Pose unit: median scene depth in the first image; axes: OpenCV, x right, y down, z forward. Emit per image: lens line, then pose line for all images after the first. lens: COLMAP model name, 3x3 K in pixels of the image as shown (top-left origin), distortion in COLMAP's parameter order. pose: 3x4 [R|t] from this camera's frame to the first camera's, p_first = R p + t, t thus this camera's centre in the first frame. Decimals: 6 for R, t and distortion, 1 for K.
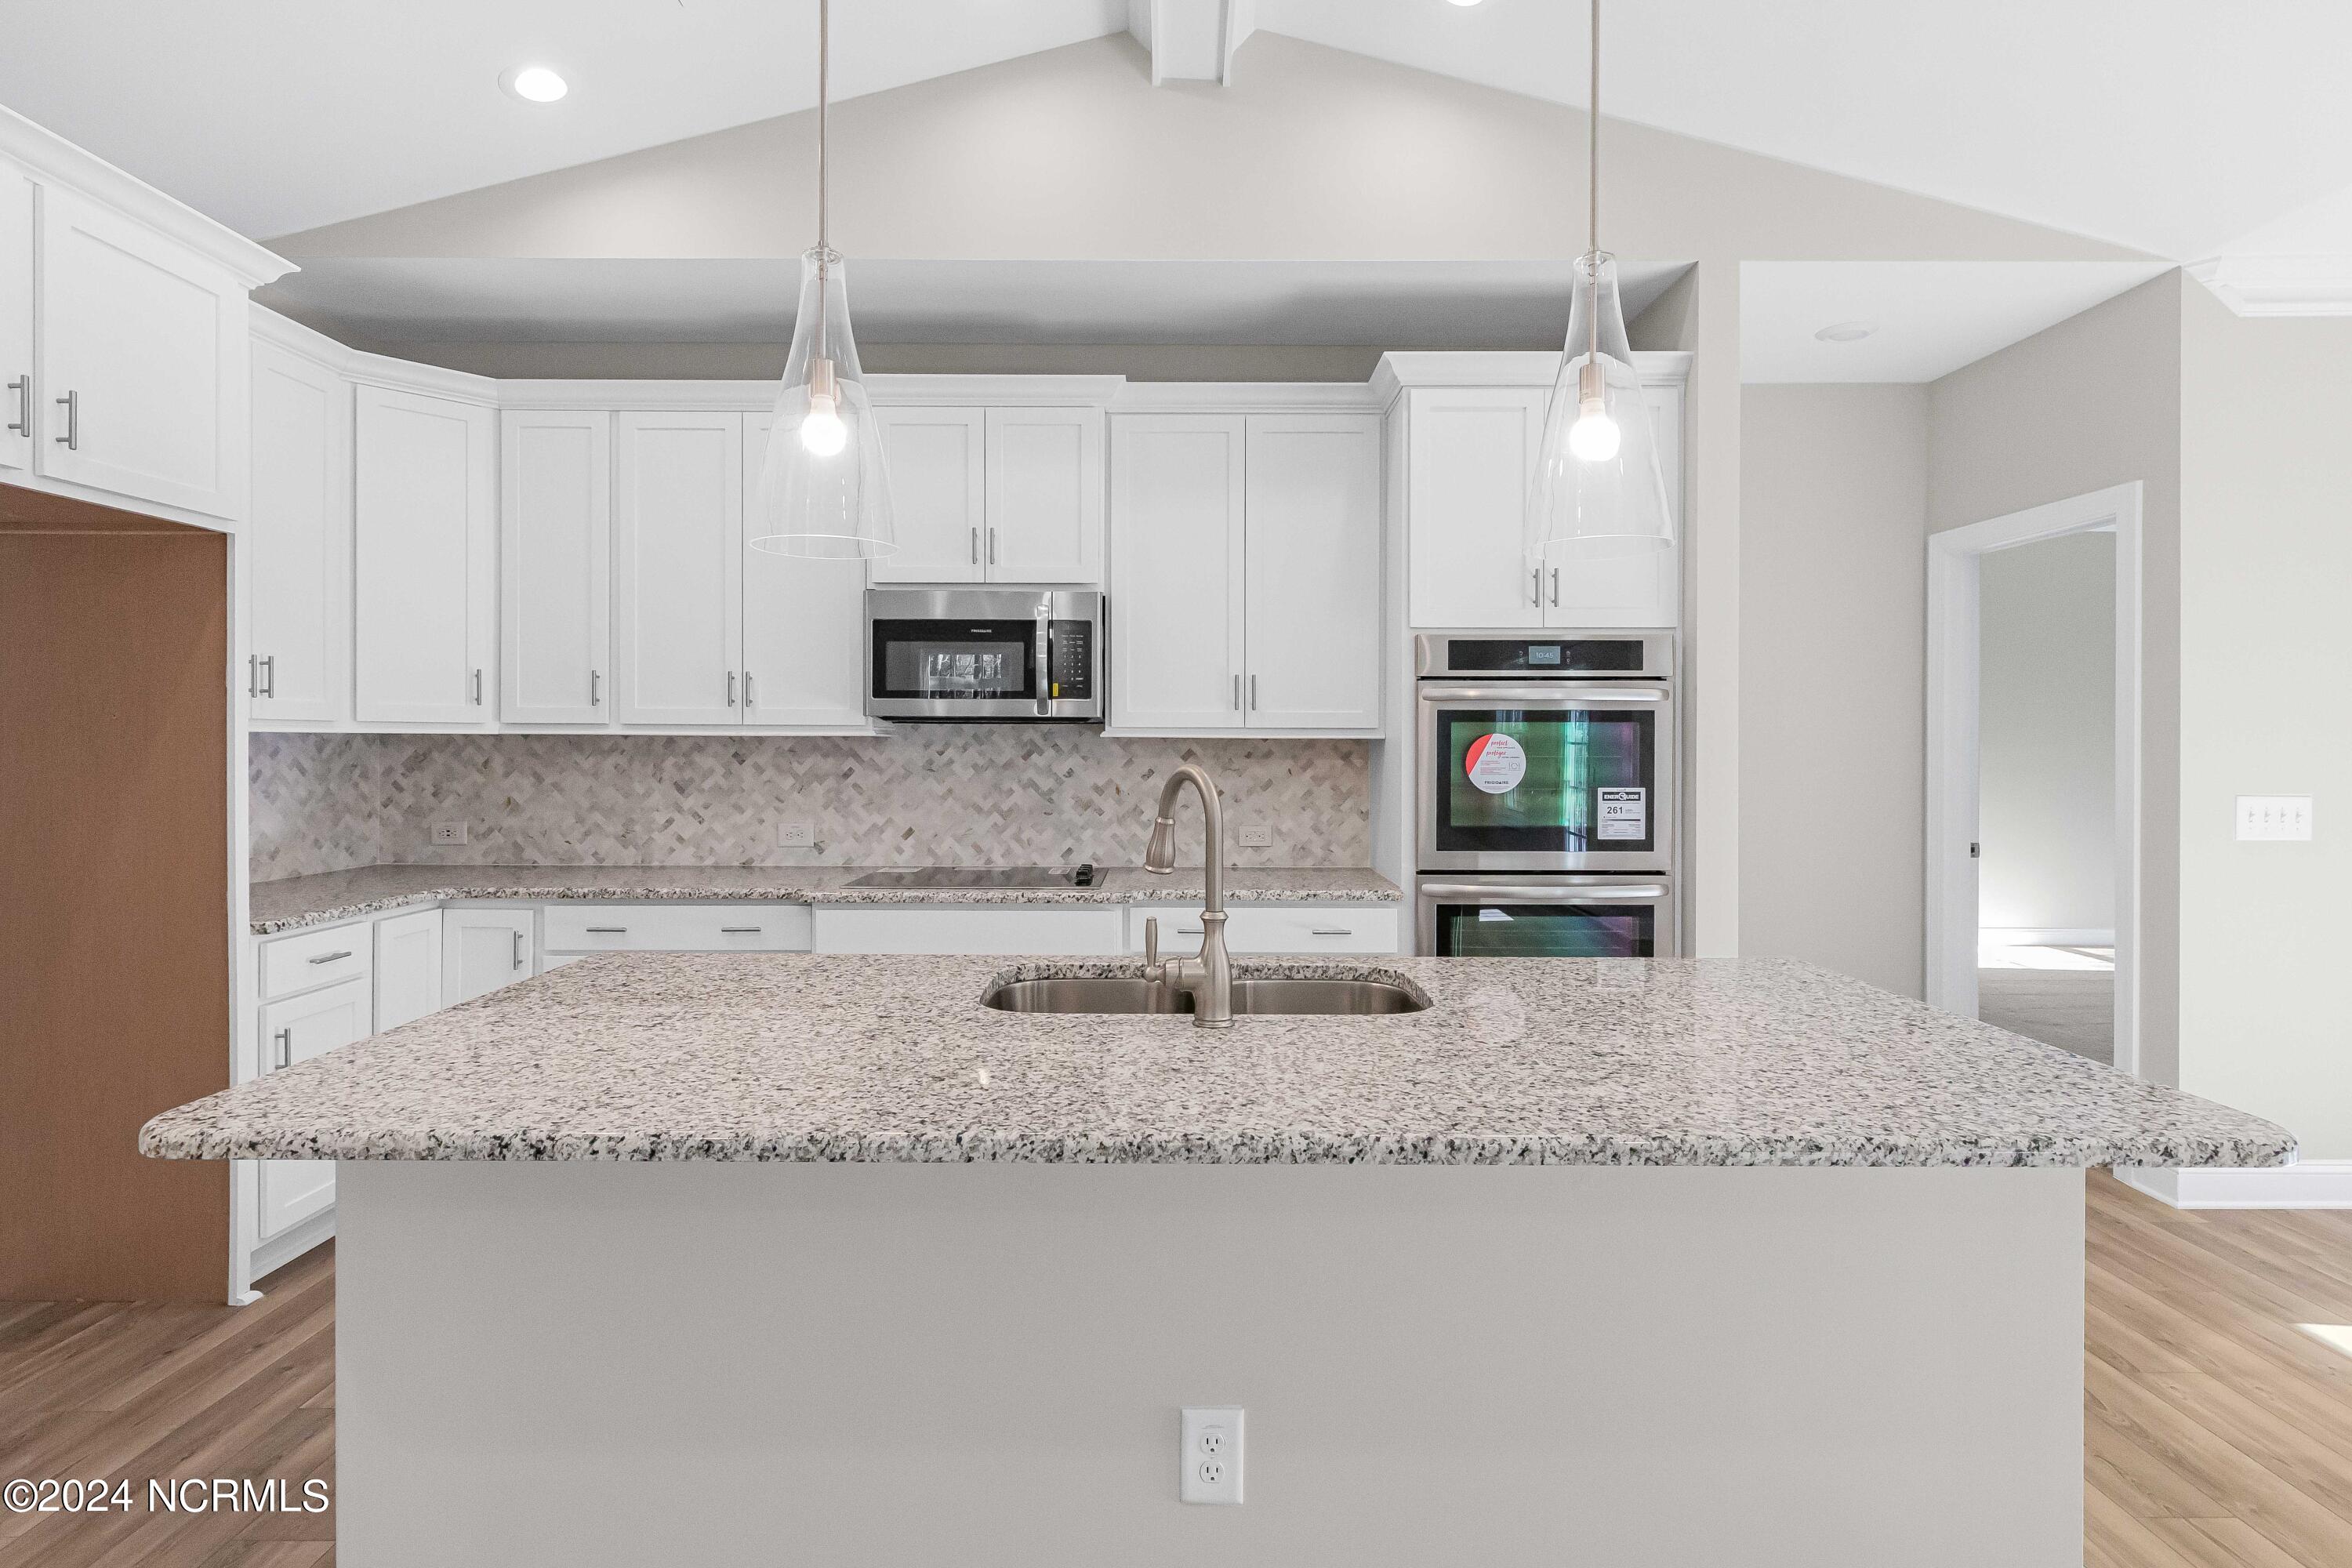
lens RADIAL K [[1097.4, 0, 1194.0], [0, 1097.4, 740.8], [0, 0, 1]] dist [-0.001937, -0.001365]
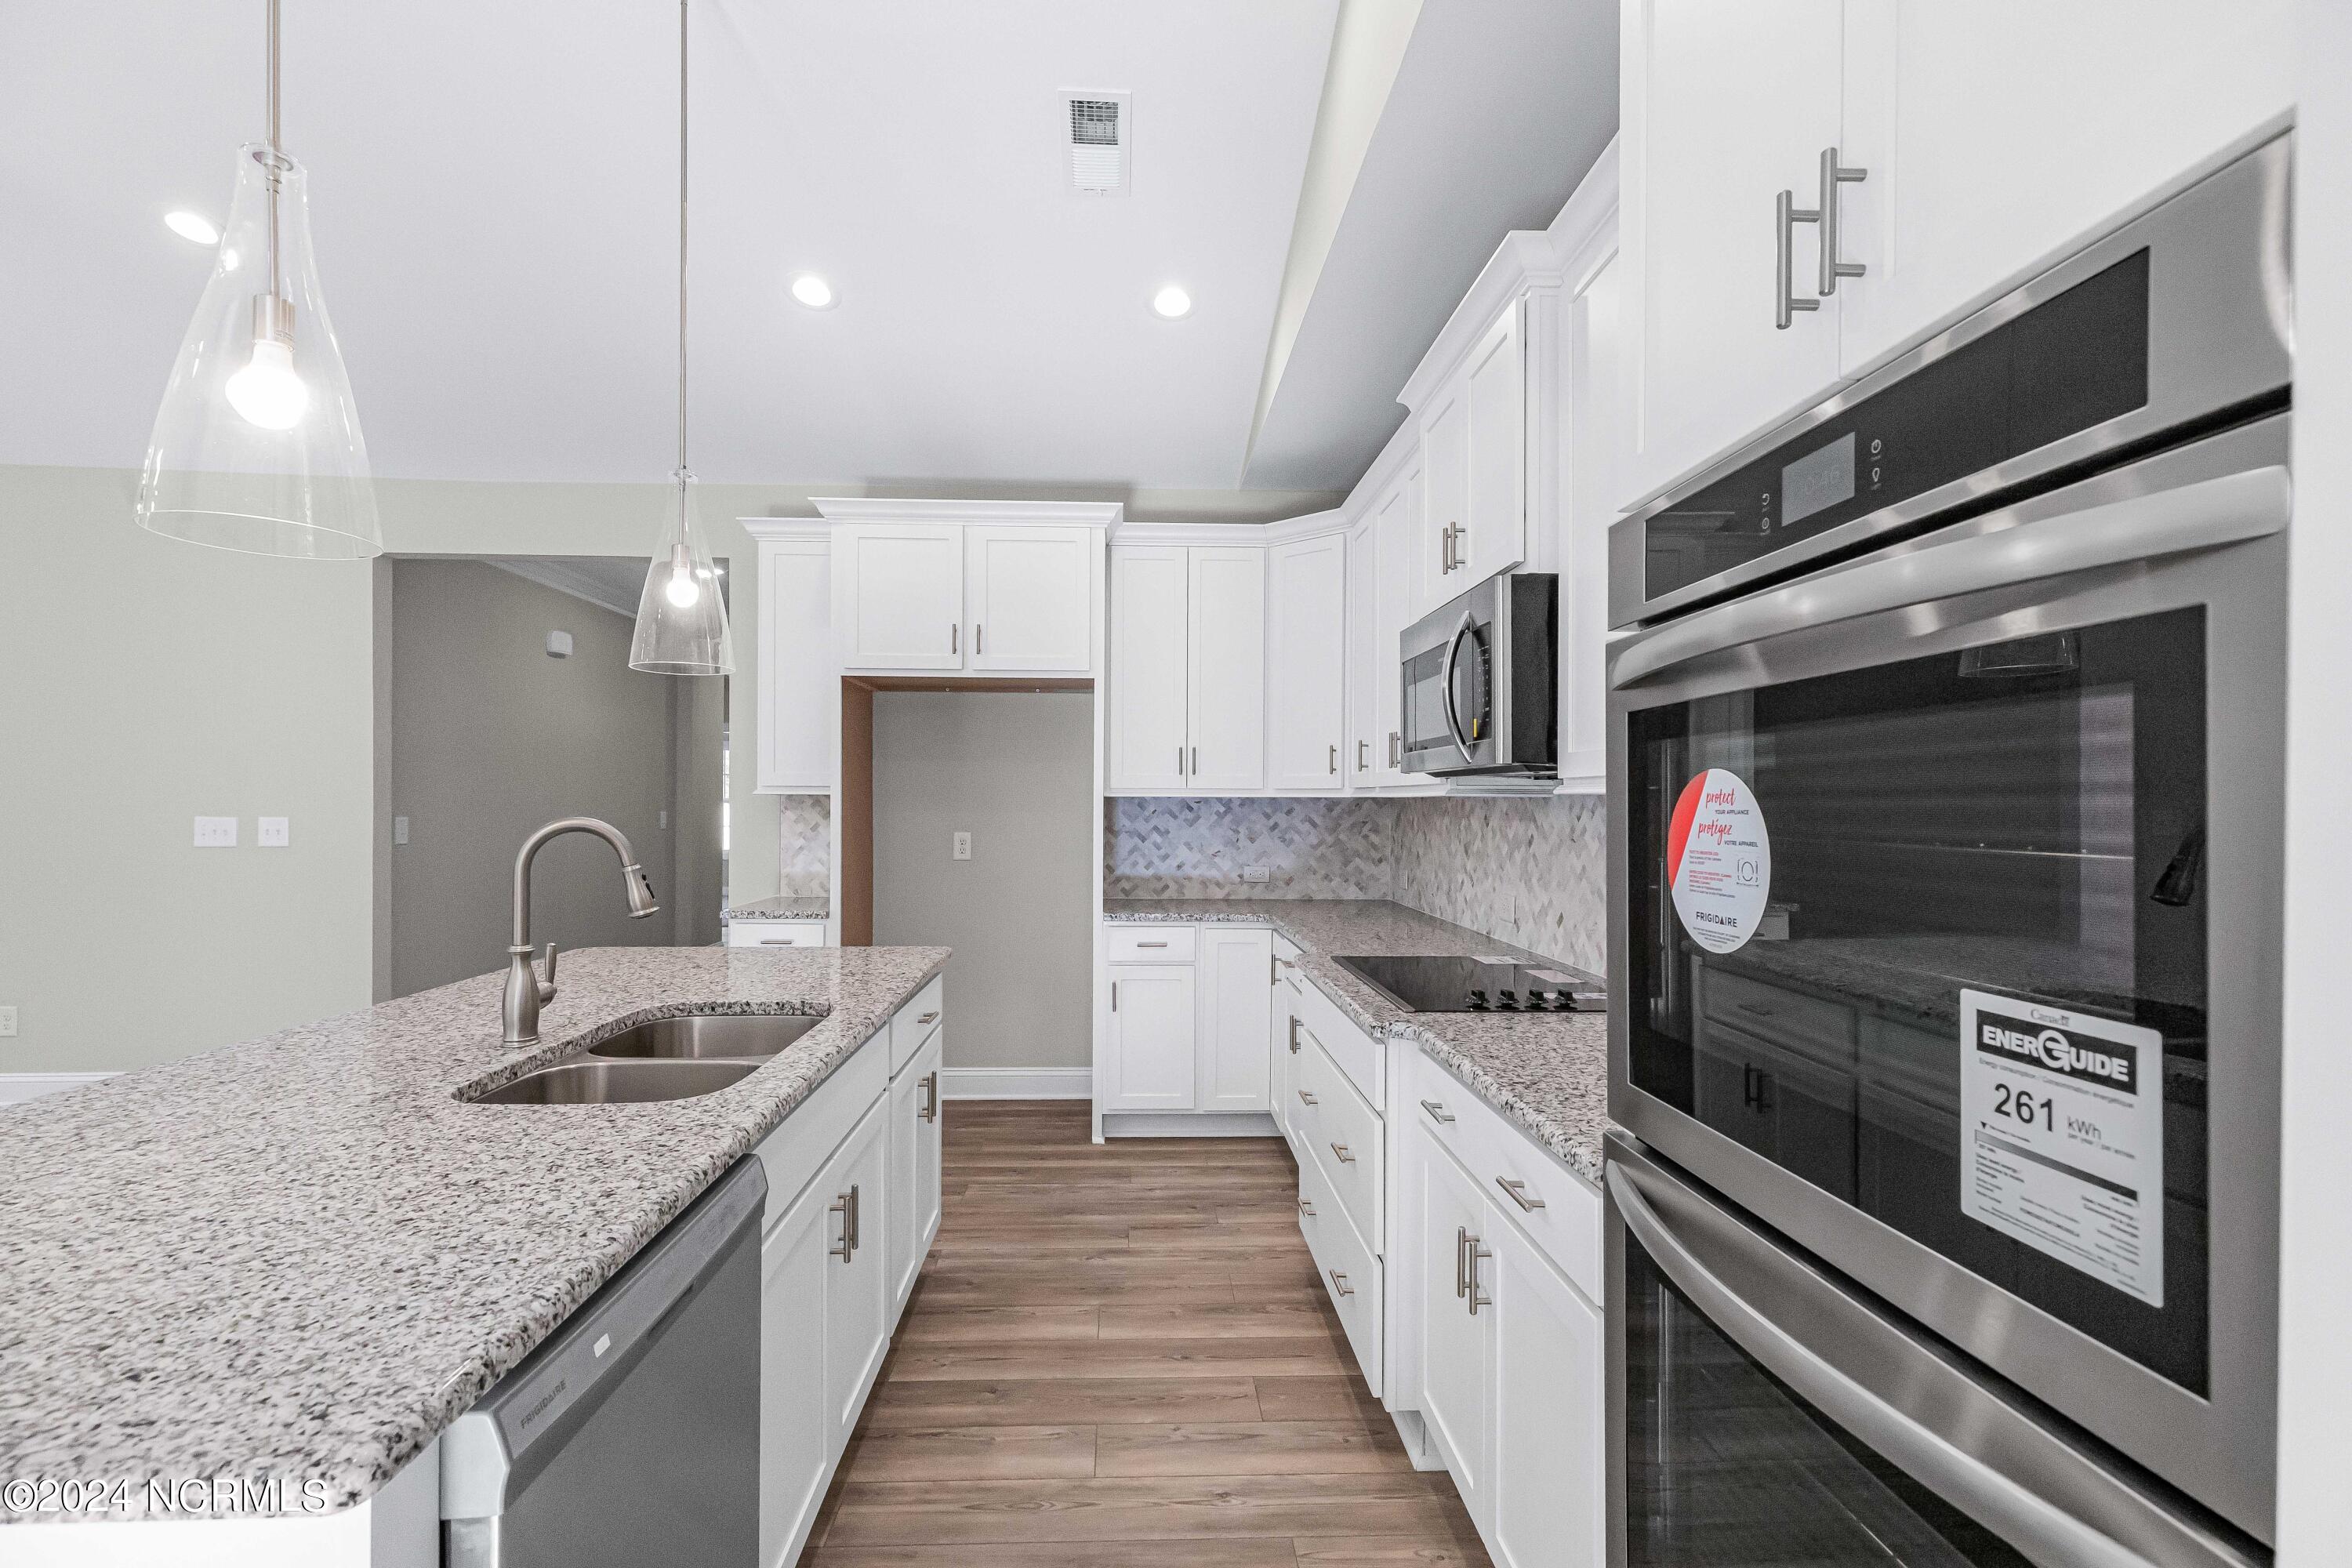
lens RADIAL K [[1097.4, 0, 1190.7], [0, 1097.4, 804.1], [0, 0, 1]] dist [-0.001937, -0.001365]
pose [[0.016875, -0.002427, -0.999855, 0.593883], [-0.001445, 0.999996, -0.002452, 0.005059], [0.999857, 0.001486, 0.016872, 0.832129]]
